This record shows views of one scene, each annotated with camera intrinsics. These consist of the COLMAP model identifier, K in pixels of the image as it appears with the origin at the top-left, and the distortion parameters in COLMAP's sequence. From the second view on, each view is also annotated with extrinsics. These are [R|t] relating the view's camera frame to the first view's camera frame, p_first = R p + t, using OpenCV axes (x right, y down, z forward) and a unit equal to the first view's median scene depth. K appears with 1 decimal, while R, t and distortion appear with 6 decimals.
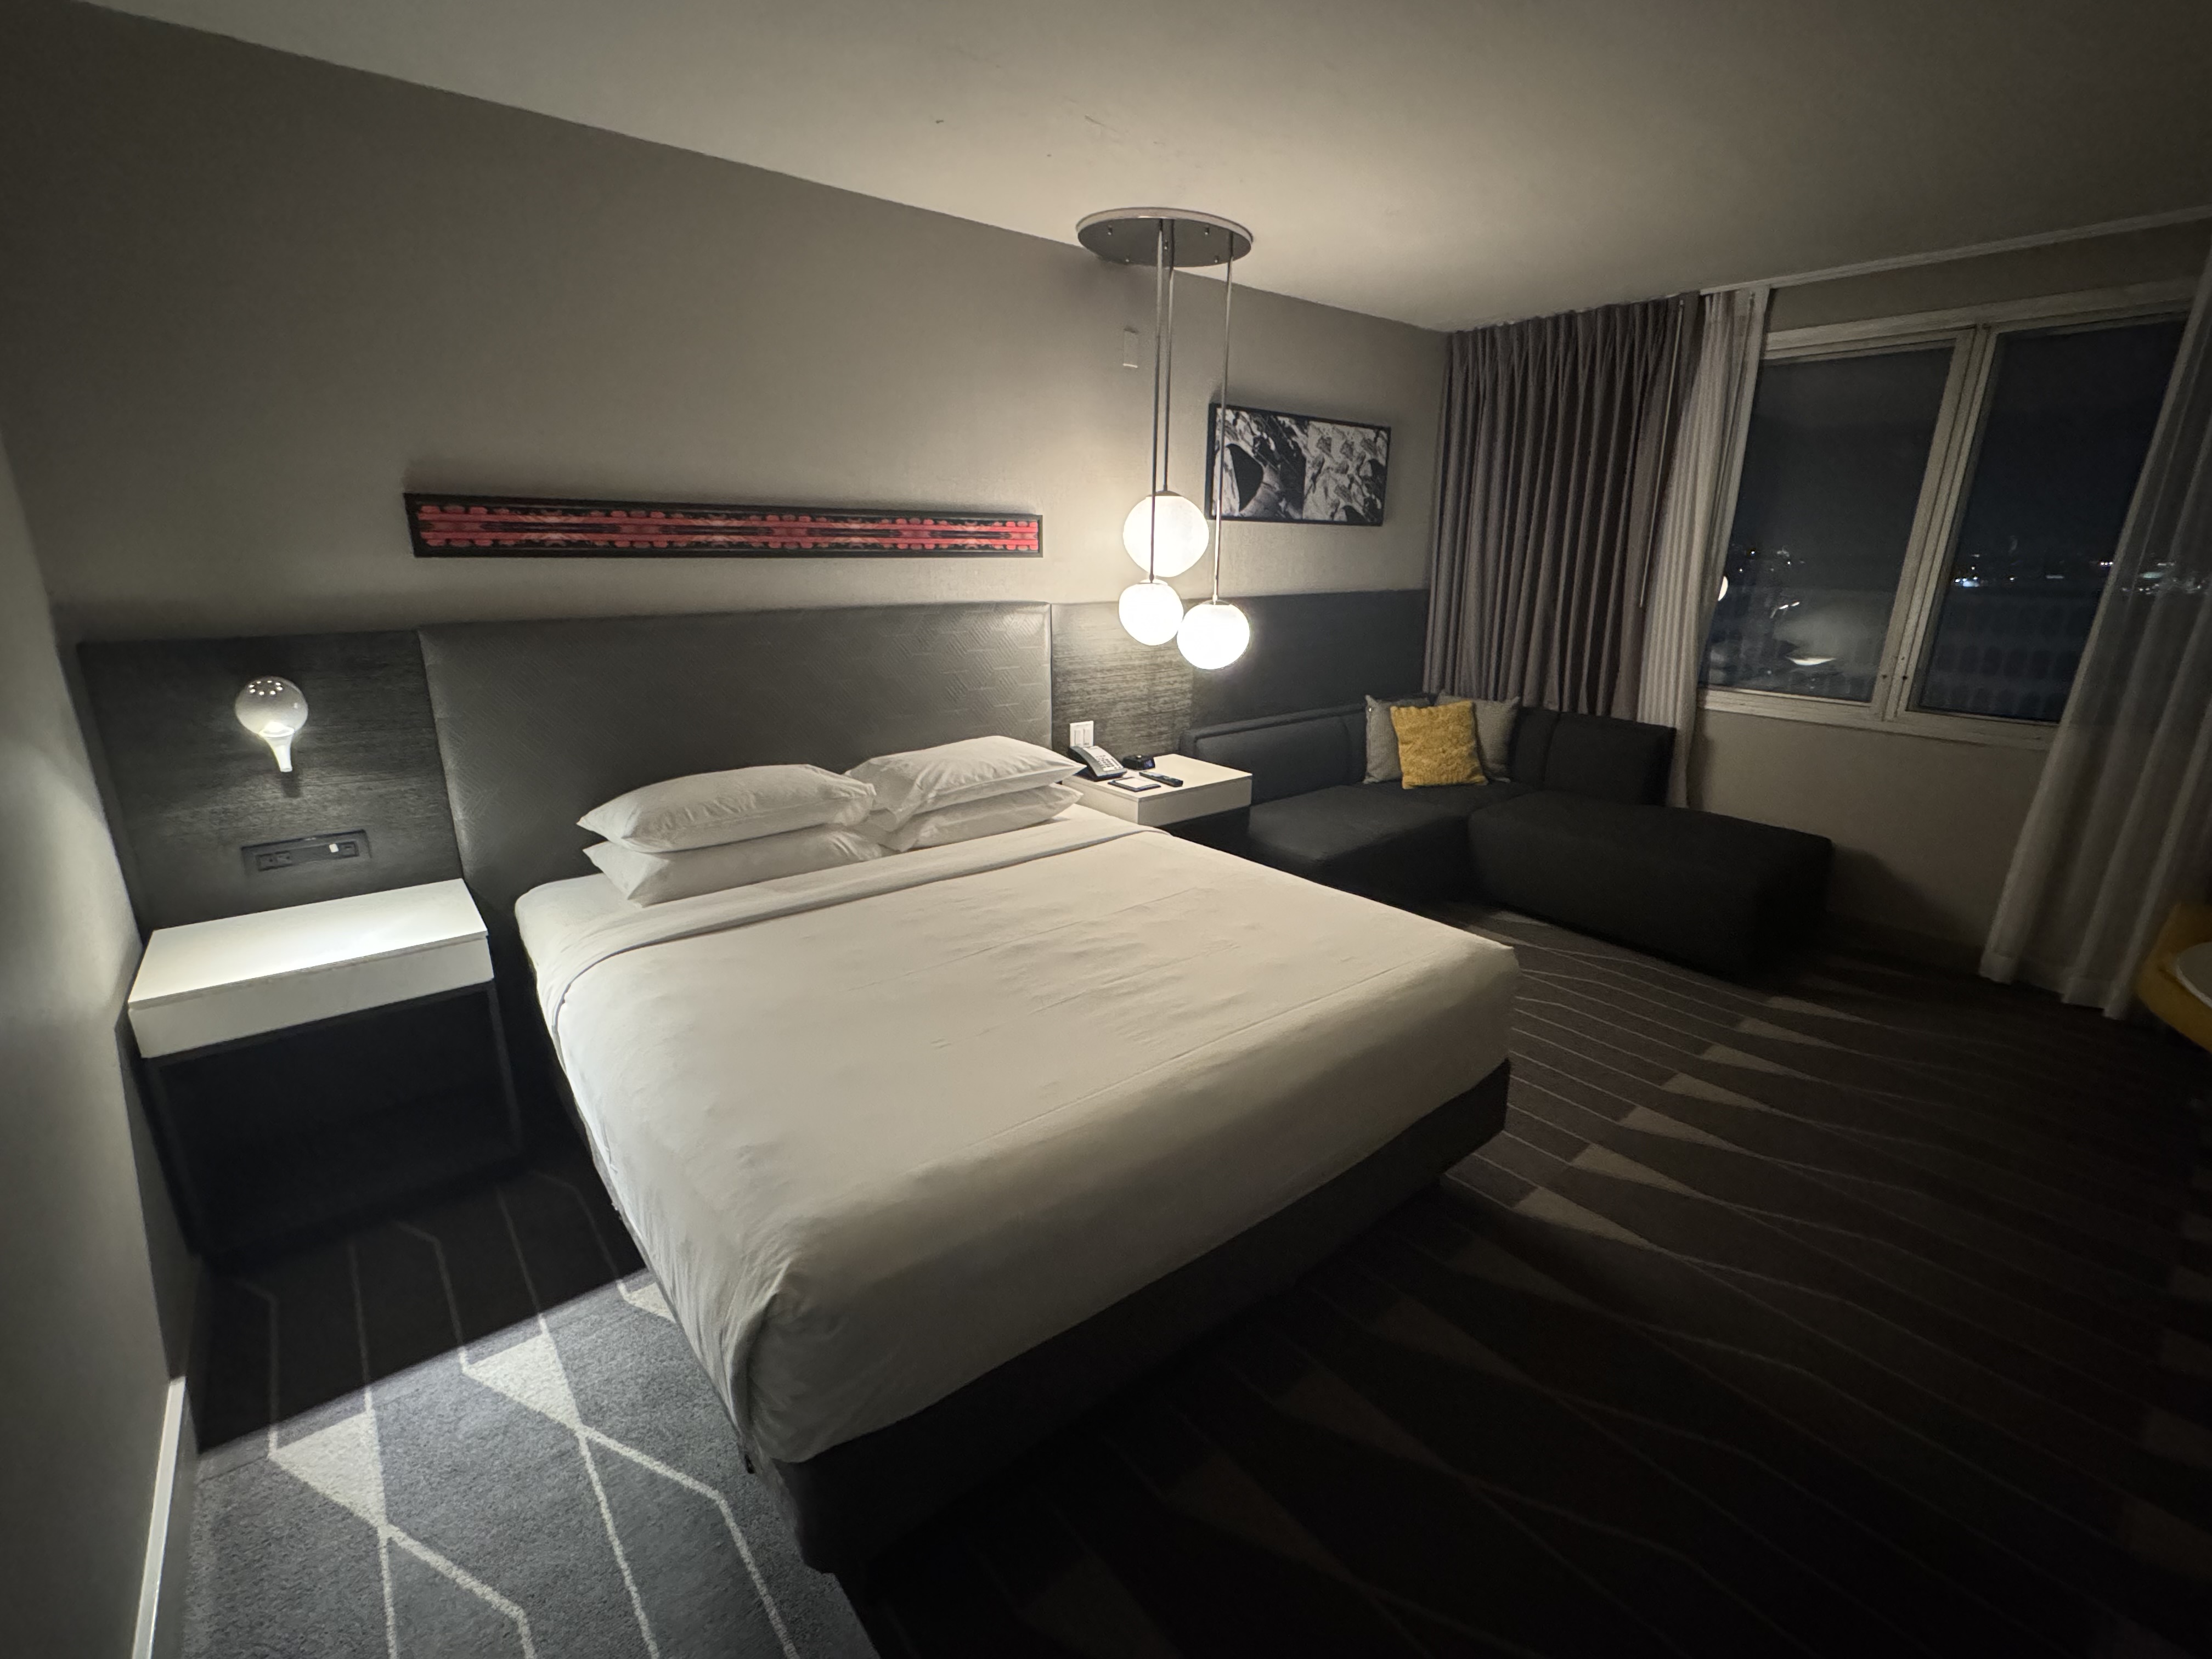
lens RADIAL K [[963.1, 0, 1114.7], [0, 963.1, 820.0], [0, 0, 1]] dist [0.005600, -0.000076]
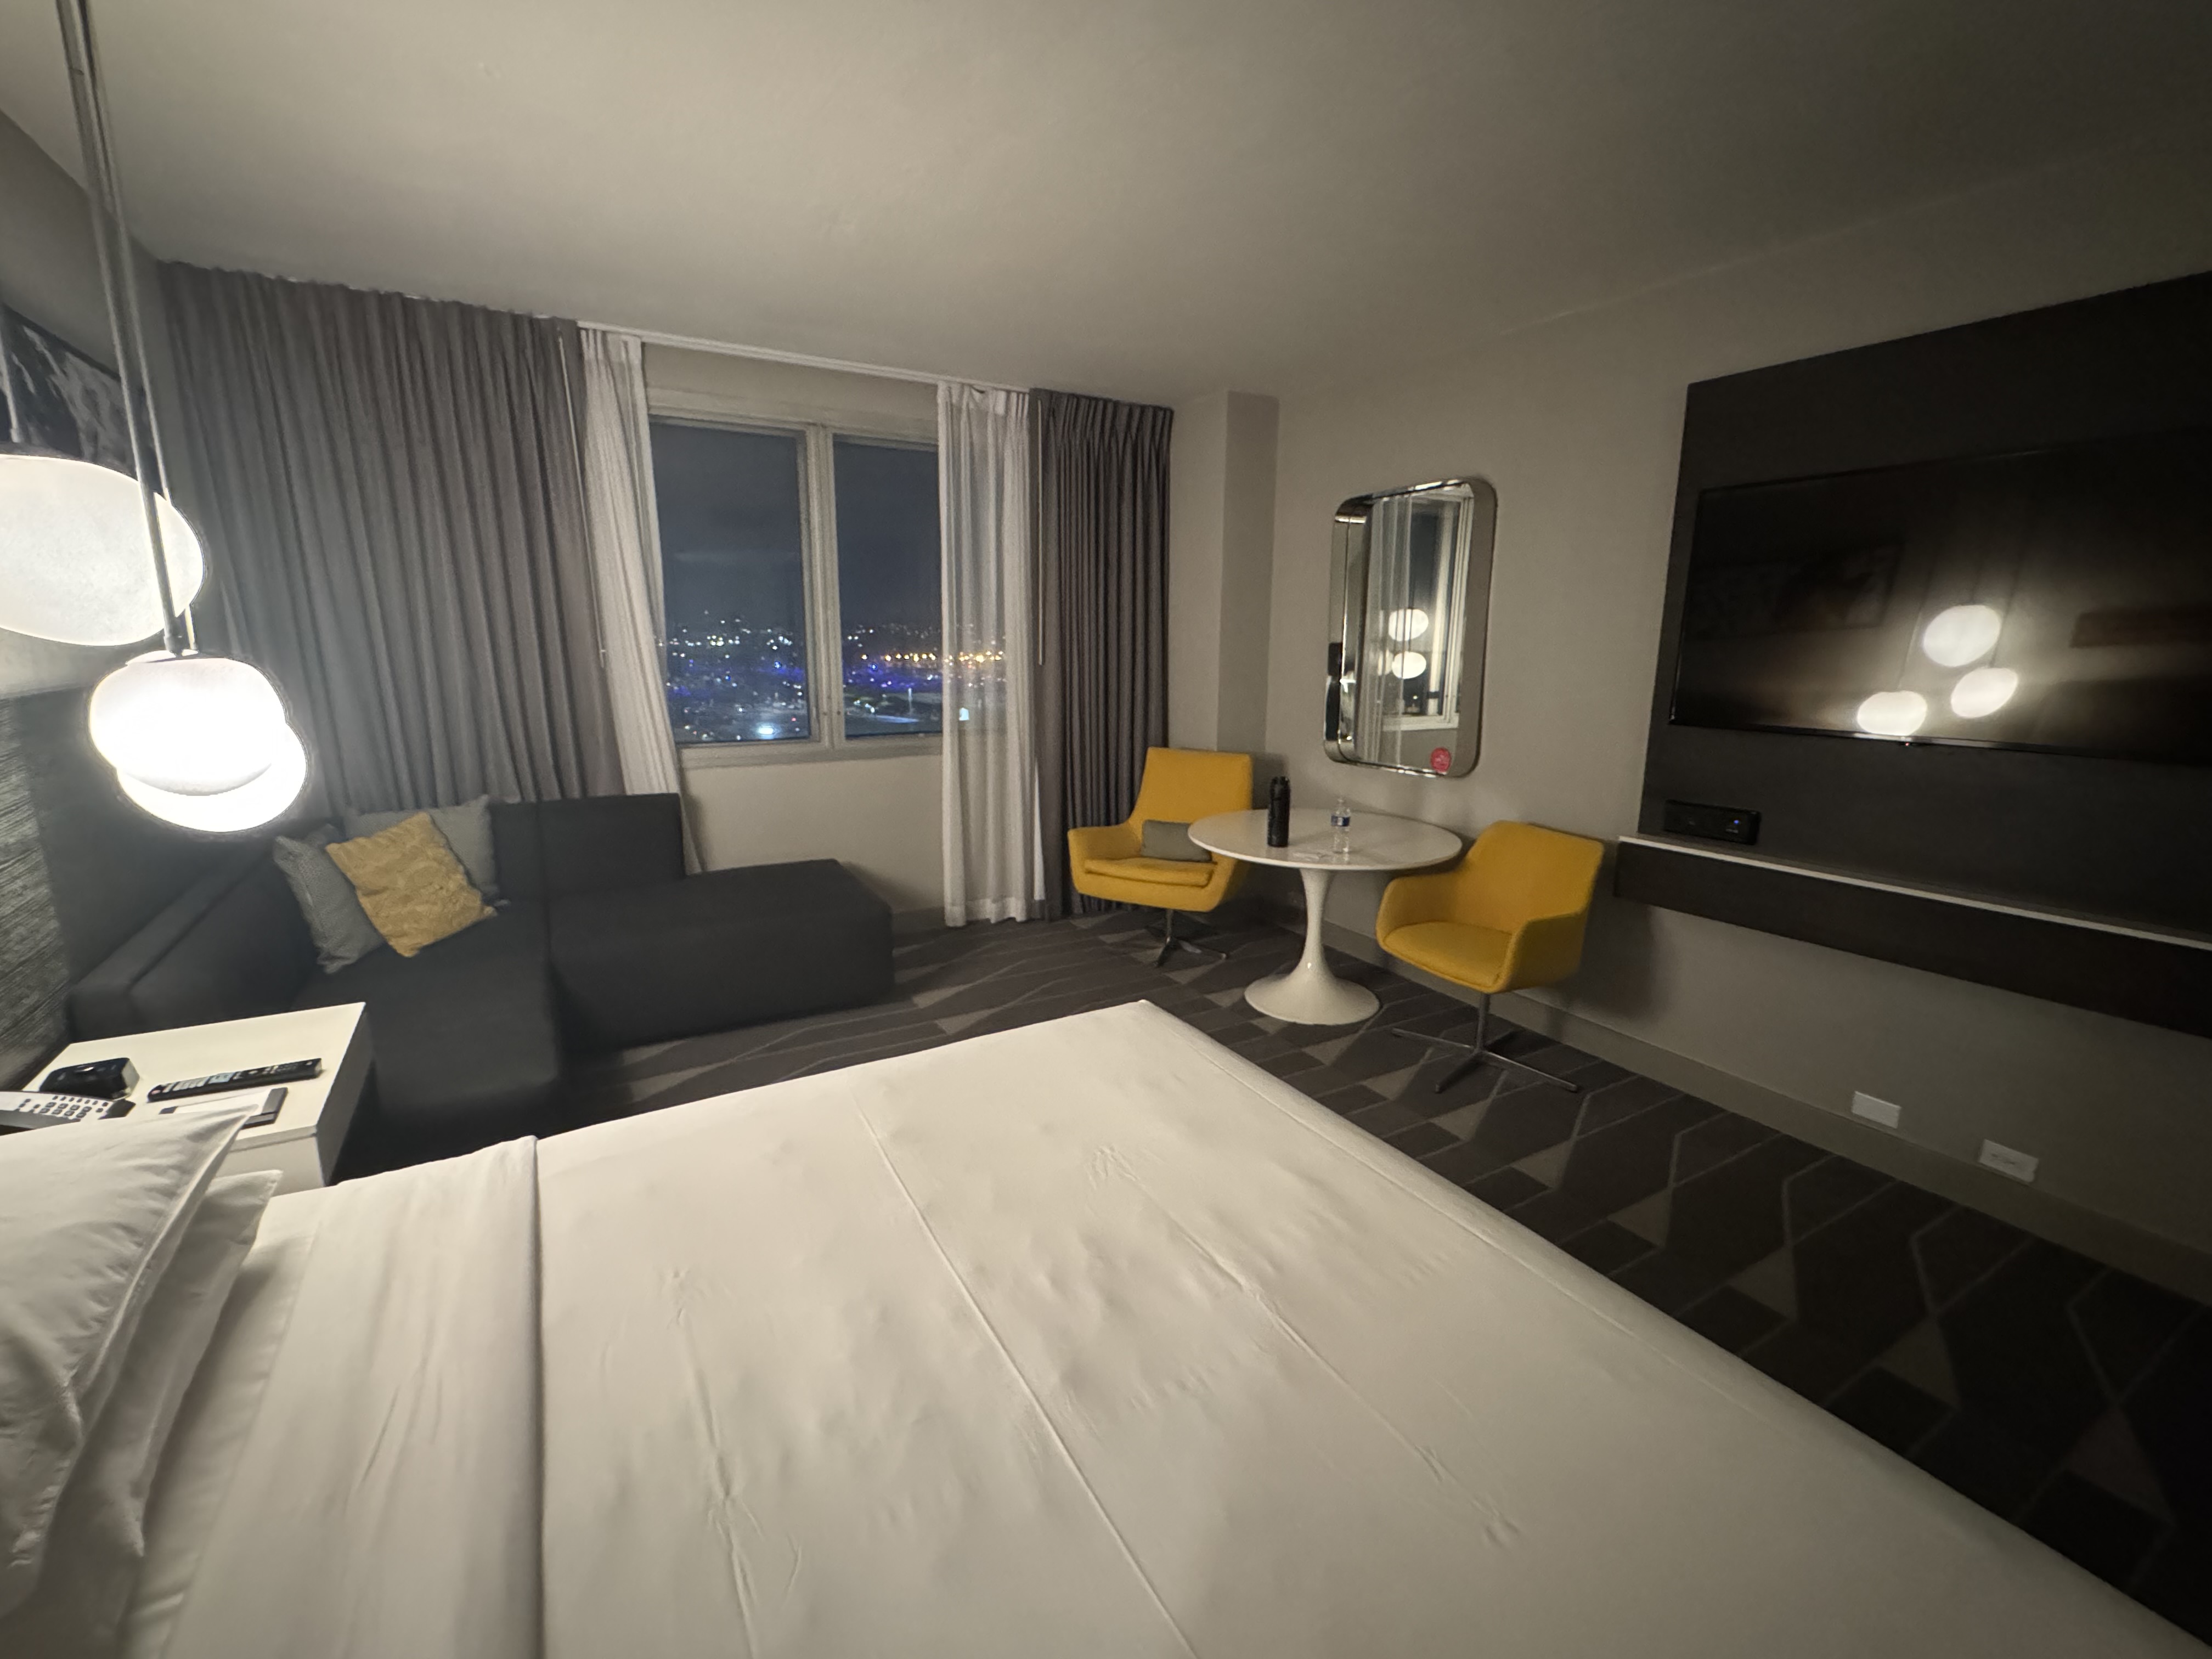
lens RADIAL K [[963.1, 0, 1109.0], [0, 963.1, 819.0], [0, 0, 1]] dist [0.005600, -0.000076]
pose [[0.172987, -0.204628, 0.963433, -0.277672], [0.269083, 0.950785, 0.153627, -0.113050], [-0.947454, 0.232668, 0.219535, 0.449910]]
